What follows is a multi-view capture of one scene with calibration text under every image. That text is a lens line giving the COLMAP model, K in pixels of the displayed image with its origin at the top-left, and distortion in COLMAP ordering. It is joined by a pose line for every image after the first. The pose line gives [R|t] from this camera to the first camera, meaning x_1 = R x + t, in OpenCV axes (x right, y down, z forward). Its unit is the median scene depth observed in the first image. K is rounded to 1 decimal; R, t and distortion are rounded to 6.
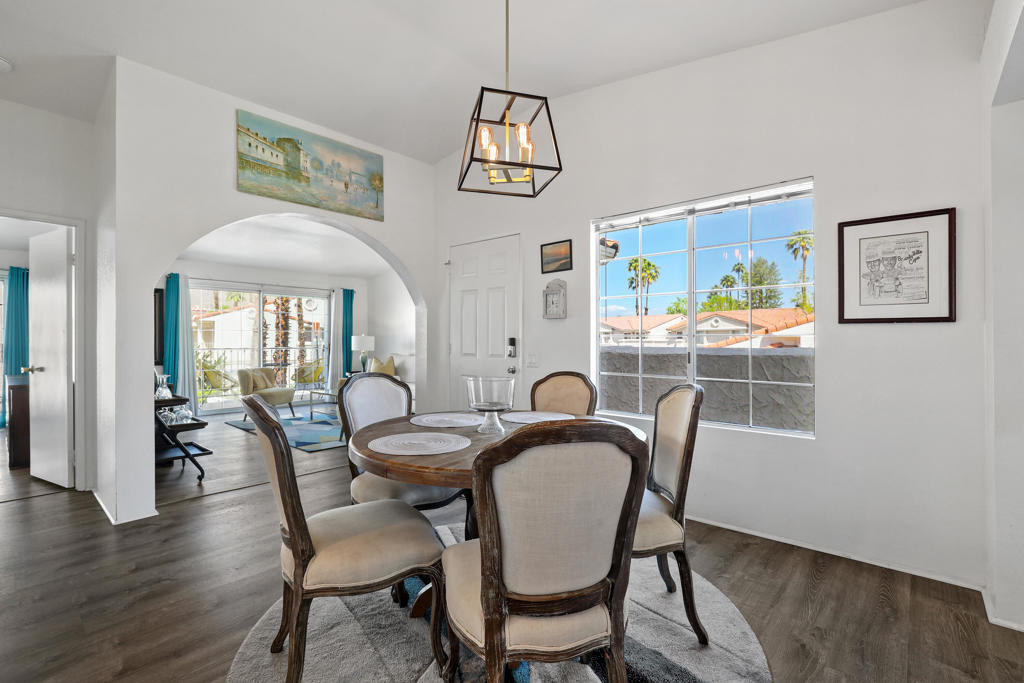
lens RADIAL K [[470.5, 0, 525.9], [0, 470.5, 340.5], [0, 0, 1]] dist [-0.032597, 0.007423]
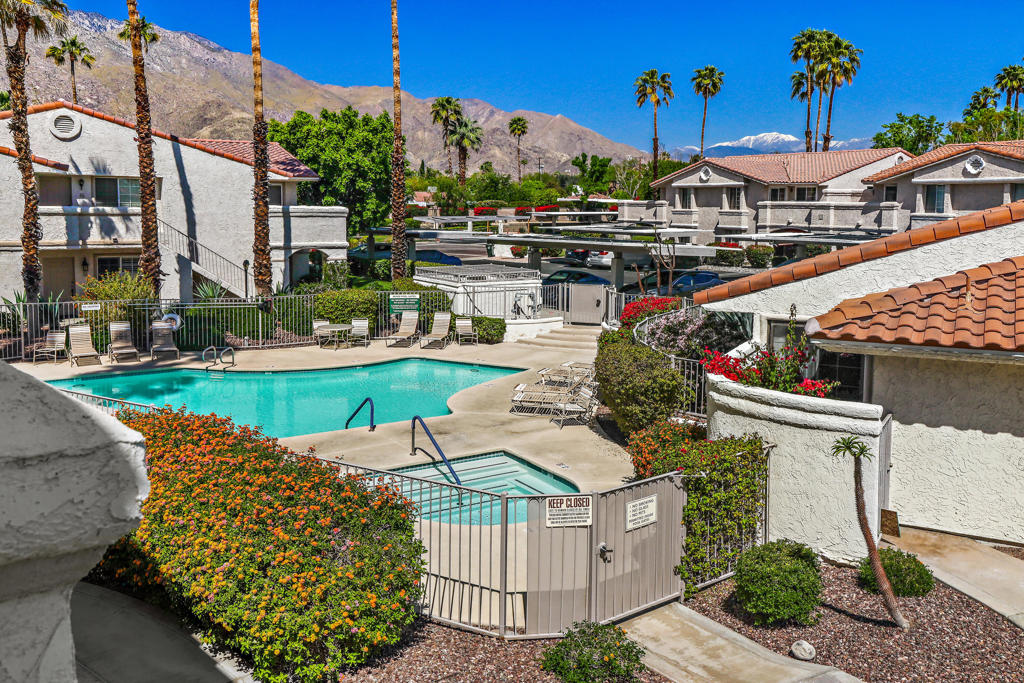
lens RADIAL K [[886.2, 0, 538.4], [0, 886.2, 263.9], [0, 0, 1]] dist [0.058167, -0.018246]
pose [[0.997457, 0.009822, -0.070596, 0.025621], [-0.004775, 0.997443, 0.071310, -0.001989], [0.071116, -0.070792, 0.994953, 0.052576]]
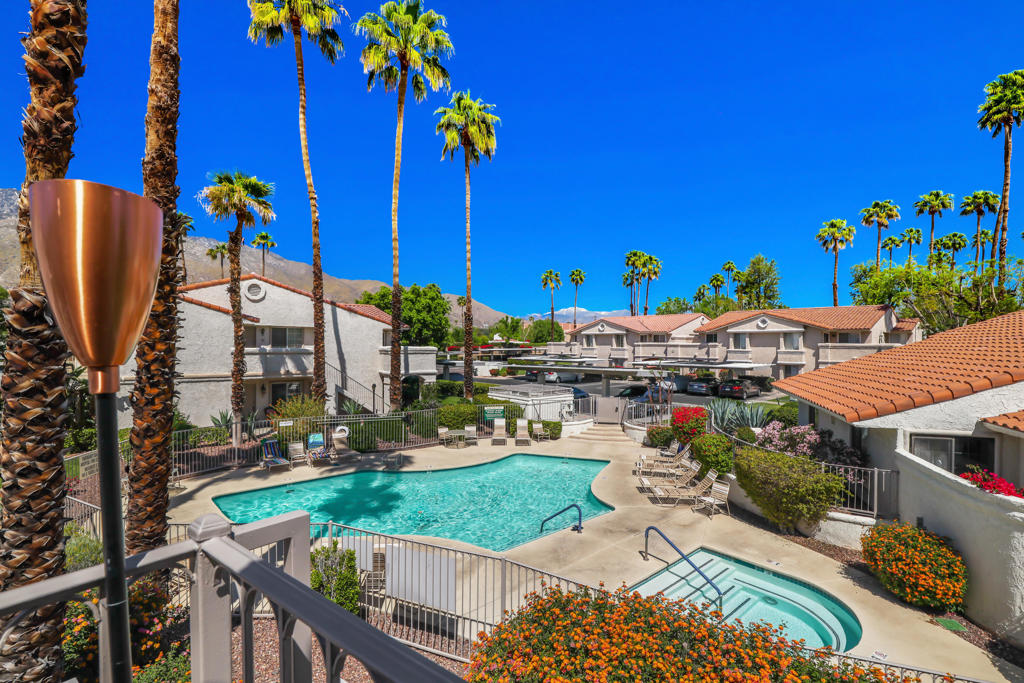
lens RADIAL K [[470.5, 0, 514.7], [0, 470.5, 345.5], [0, 0, 1]] dist [-0.032597, 0.007423]
pose [[0.997836, 0.001976, 0.065726, -0.054973], [-0.002428, 0.999974, 0.006789, -0.001861], [-0.065710, -0.006934, 0.997815, 0.123178]]
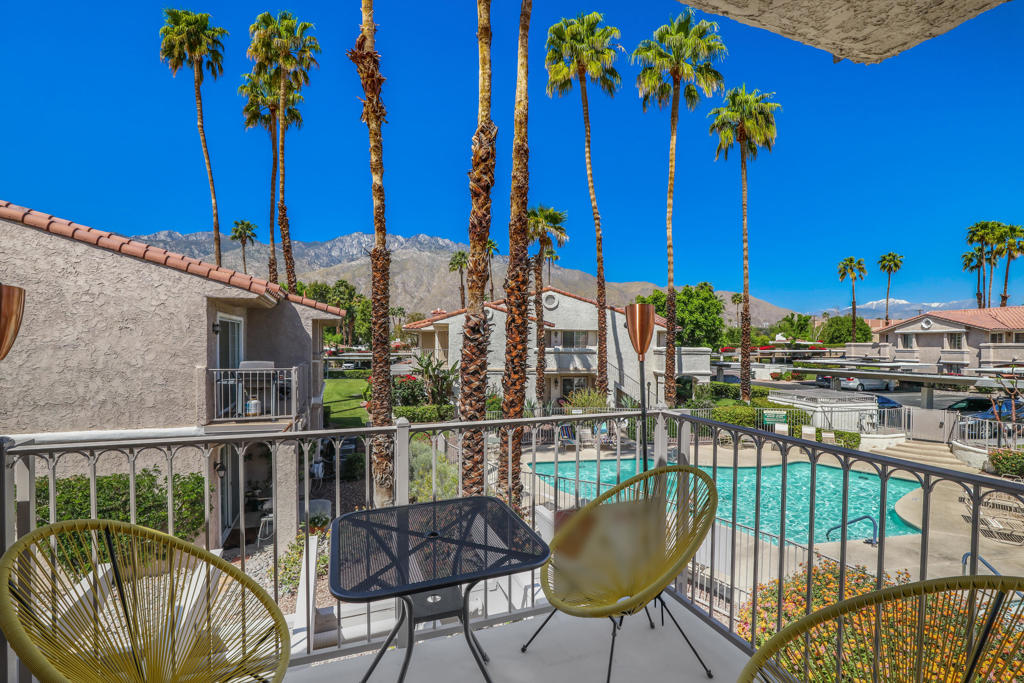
lens RADIAL K [[470.5, 0, 517.3], [0, 470.5, 344.7], [0, 0, 1]] dist [-0.032597, 0.007423]
pose [[0.884429, 0.003477, -0.466662, -0.054743], [-0.001362, 0.999987, 0.004869, -0.002099], [0.466673, -0.003671, 0.884422, 0.102396]]
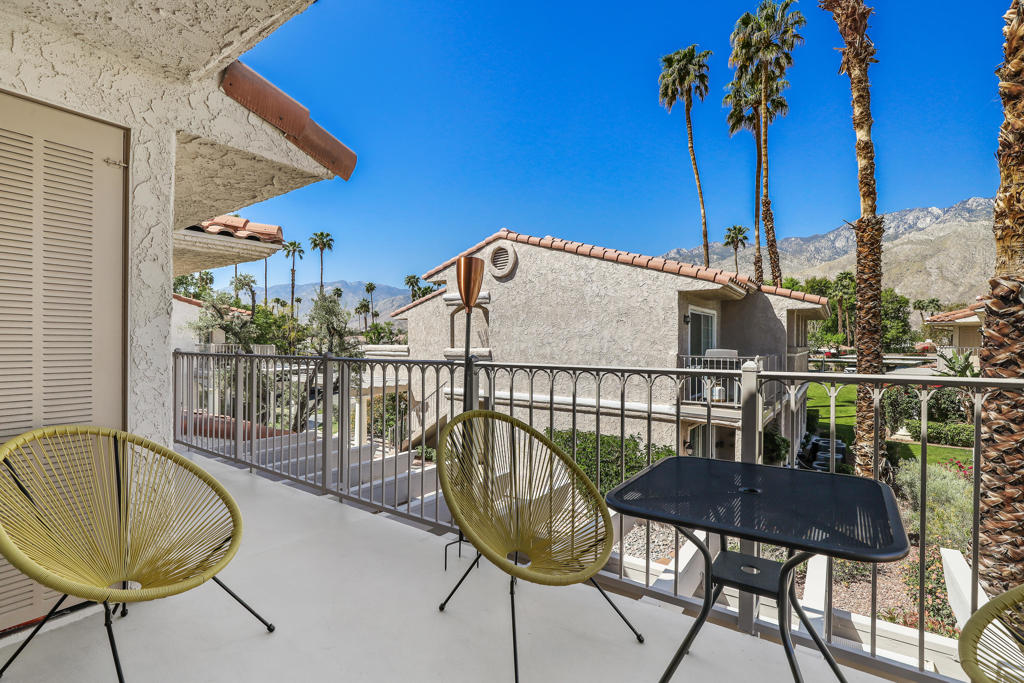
lens RADIAL K [[470.5, 0, 508.9], [0, 470.5, 345.0], [0, 0, 1]] dist [-0.032597, 0.007423]
pose [[0.092655, 0.002308, -0.995696, -0.051788], [-0.002728, 0.999994, 0.002065, 0.001050], [0.995695, 0.002525, 0.092661, 0.108443]]
